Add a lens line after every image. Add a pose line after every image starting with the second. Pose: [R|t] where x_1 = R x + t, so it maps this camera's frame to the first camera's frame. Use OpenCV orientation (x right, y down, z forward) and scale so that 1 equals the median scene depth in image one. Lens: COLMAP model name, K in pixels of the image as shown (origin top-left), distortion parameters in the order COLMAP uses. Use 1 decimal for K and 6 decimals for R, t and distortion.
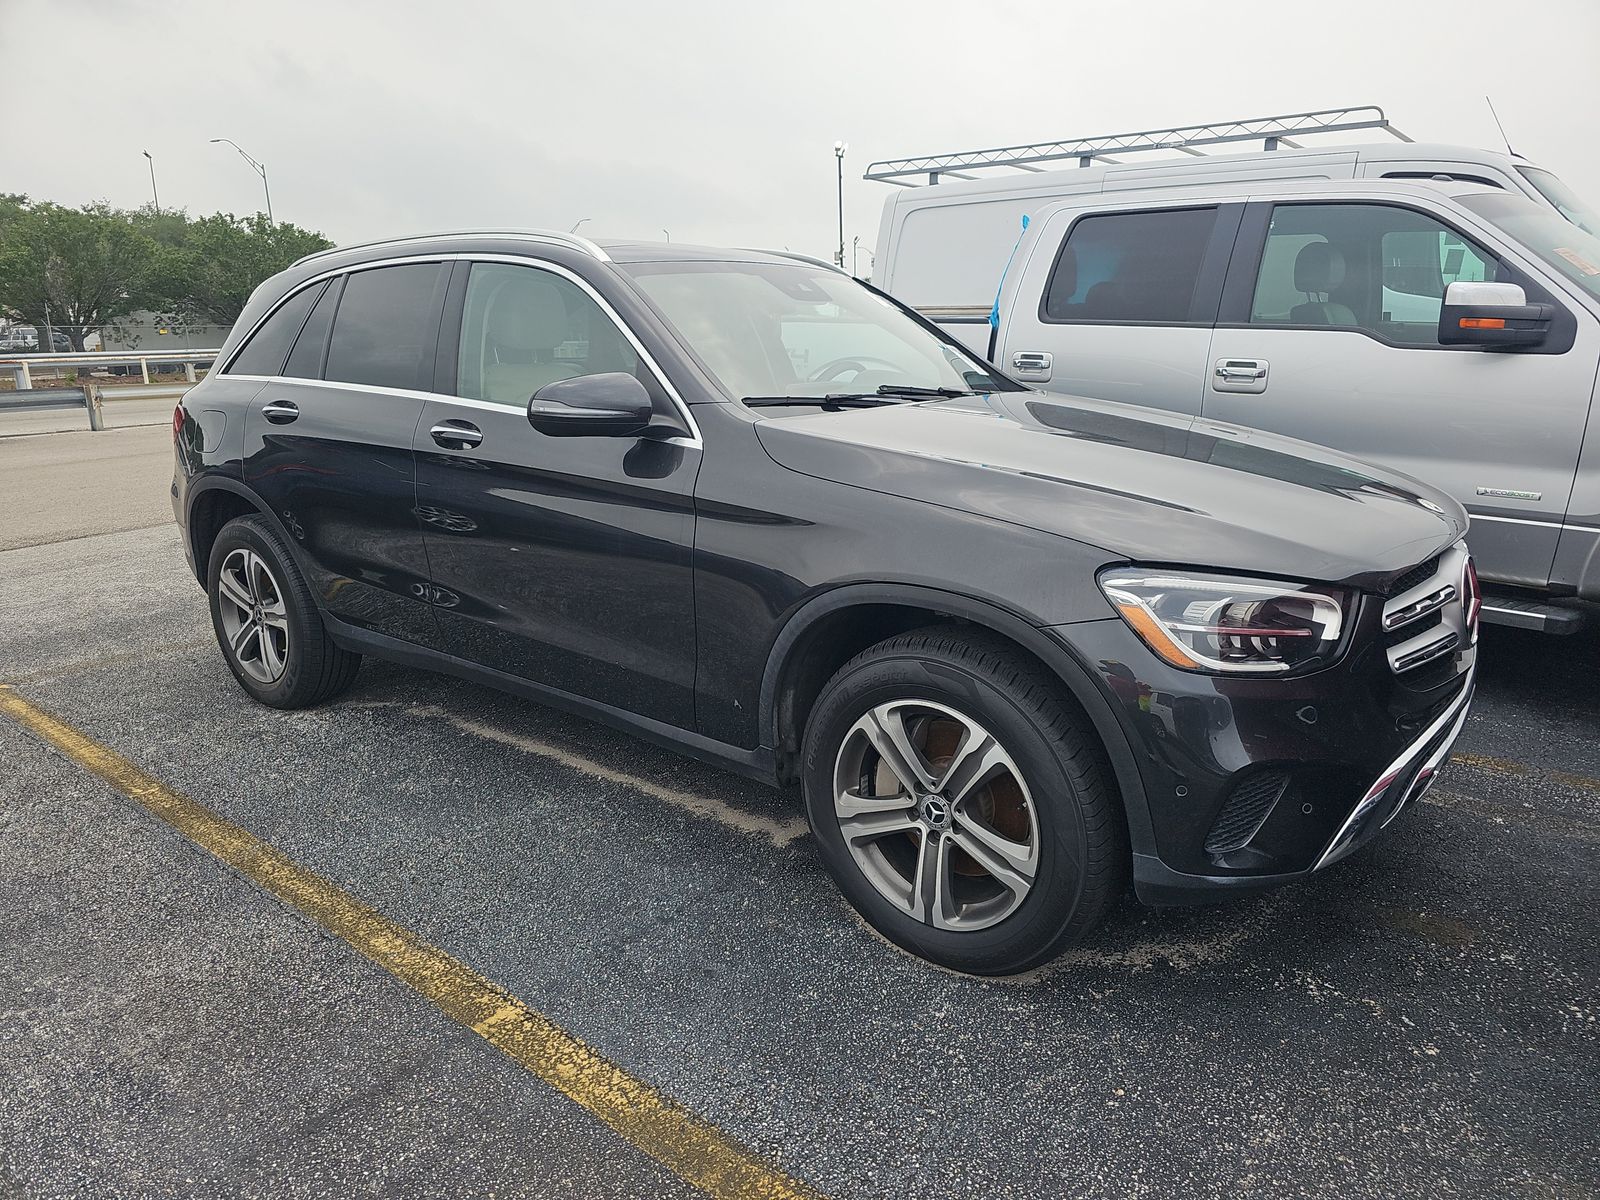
lens RADIAL K [[1062.3, 0, 800.0], [0, 1062.3, 600.0], [0, 0, 1]] dist [0.008188, -0.002769]
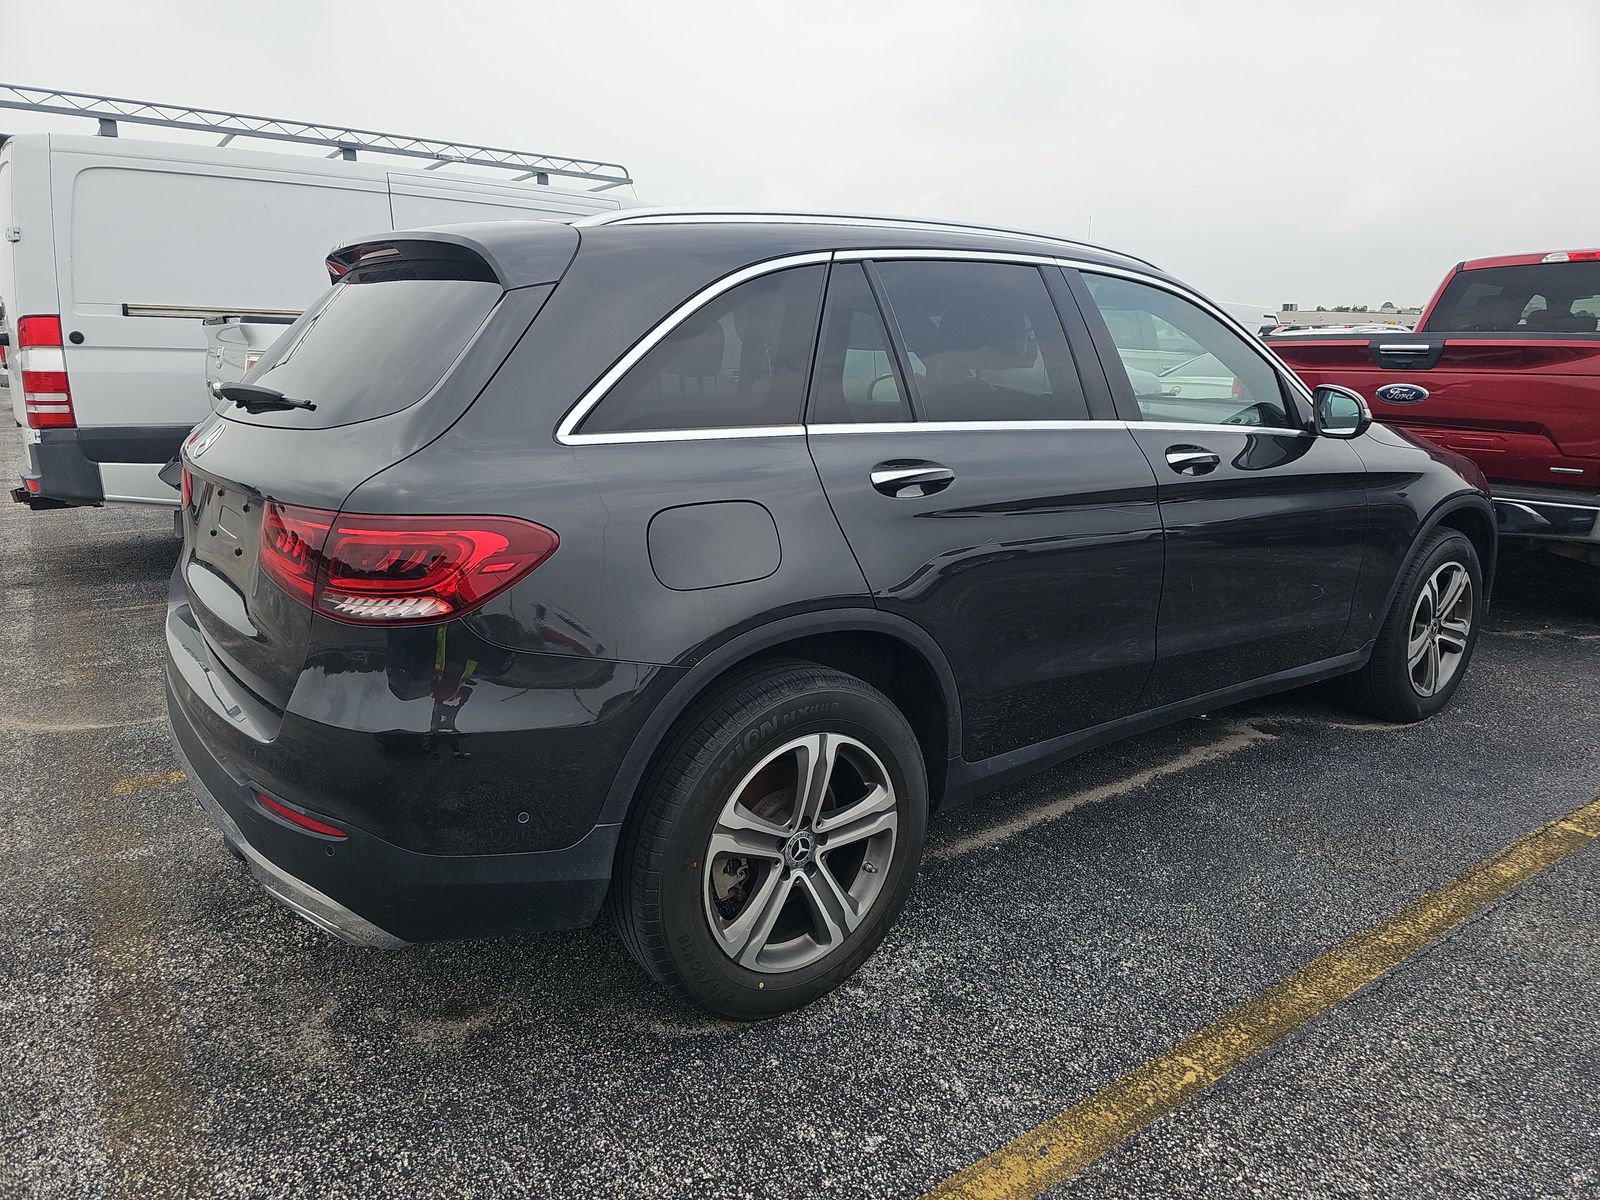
lens RADIAL K [[1102.6, 0, 775.0], [0, 1102.6, 574.5], [0, 0, 1]] dist [0.005682, -0.001816]
pose [[0.255529, -0.184696, 0.948996, -1.331448], [0.221520, 0.966654, 0.128486, -0.259152], [-0.941081, 0.177390, 0.287922, 1.061274]]
